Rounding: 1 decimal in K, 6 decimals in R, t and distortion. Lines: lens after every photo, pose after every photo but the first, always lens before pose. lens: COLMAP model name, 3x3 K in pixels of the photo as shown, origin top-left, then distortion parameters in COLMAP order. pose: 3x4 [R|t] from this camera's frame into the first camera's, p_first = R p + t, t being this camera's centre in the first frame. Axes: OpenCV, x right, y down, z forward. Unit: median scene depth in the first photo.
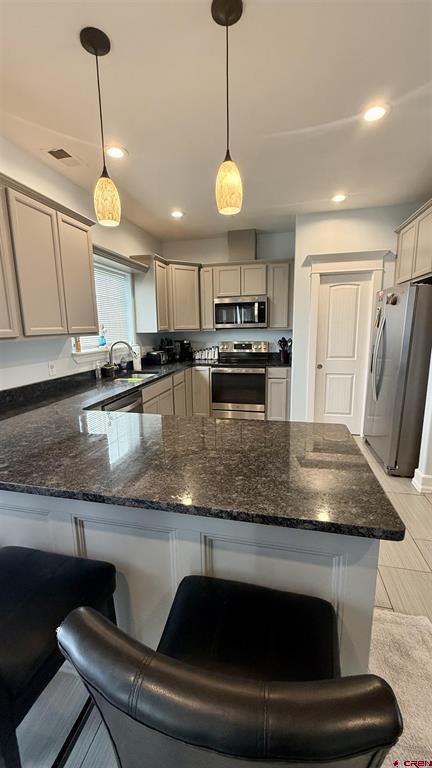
lens RADIAL K [[304.6, 0, 216.0], [0, 304.6, 384.0], [0, 0, 1]] dist [0.000544, -0.000602]
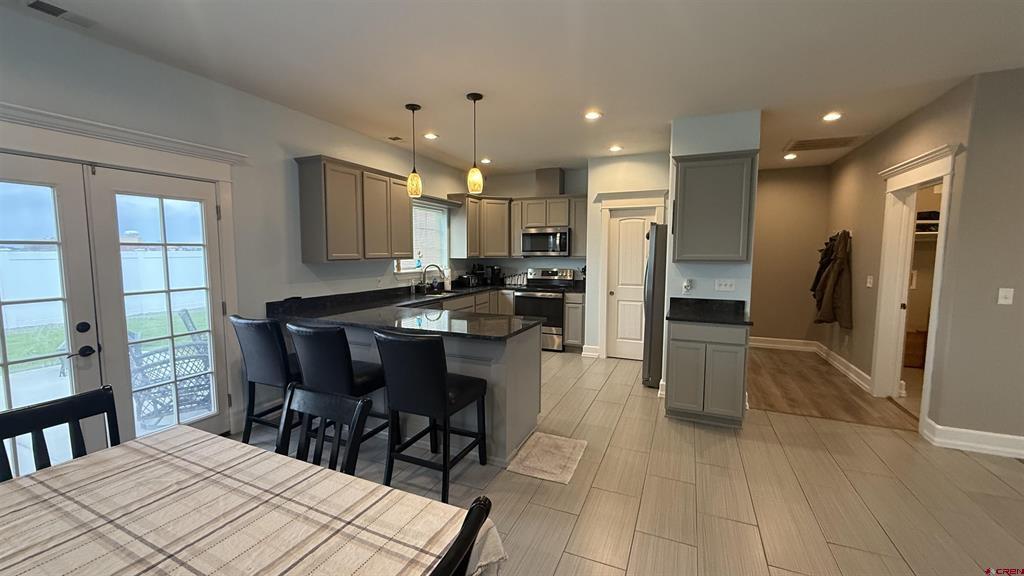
lens RADIAL K [[406.2, 0, 508.9], [0, 406.2, 291.1], [0, 0, 1]] dist [0.000544, -0.000602]
pose [[0.981596, 0.036357, -0.187475, 0.250015], [-0.053293, 0.994860, -0.086102, 0.075679], [0.183381, 0.094509, 0.978488, -0.447880]]
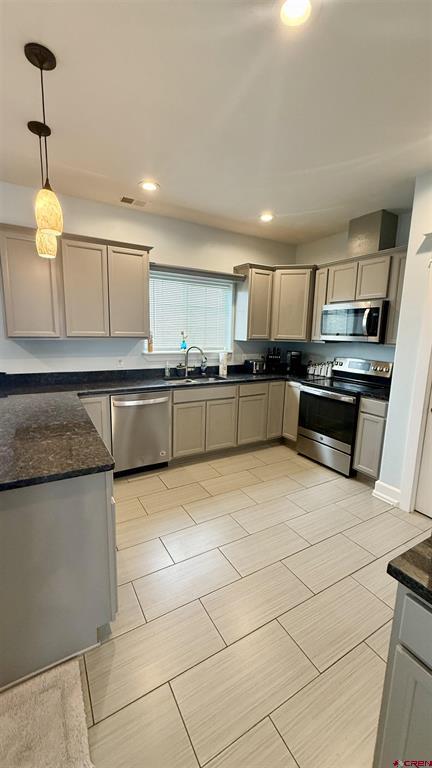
lens RADIAL K [[304.6, 0, 216.0], [0, 304.6, 384.0], [0, 0, 1]] dist [0.000544, -0.000602]
pose [[0.682740, 0.158553, -0.713251, 0.463975], [-0.172115, 0.983601, 0.053899, -0.066383], [0.710100, 0.085962, 0.698834, 0.244783]]
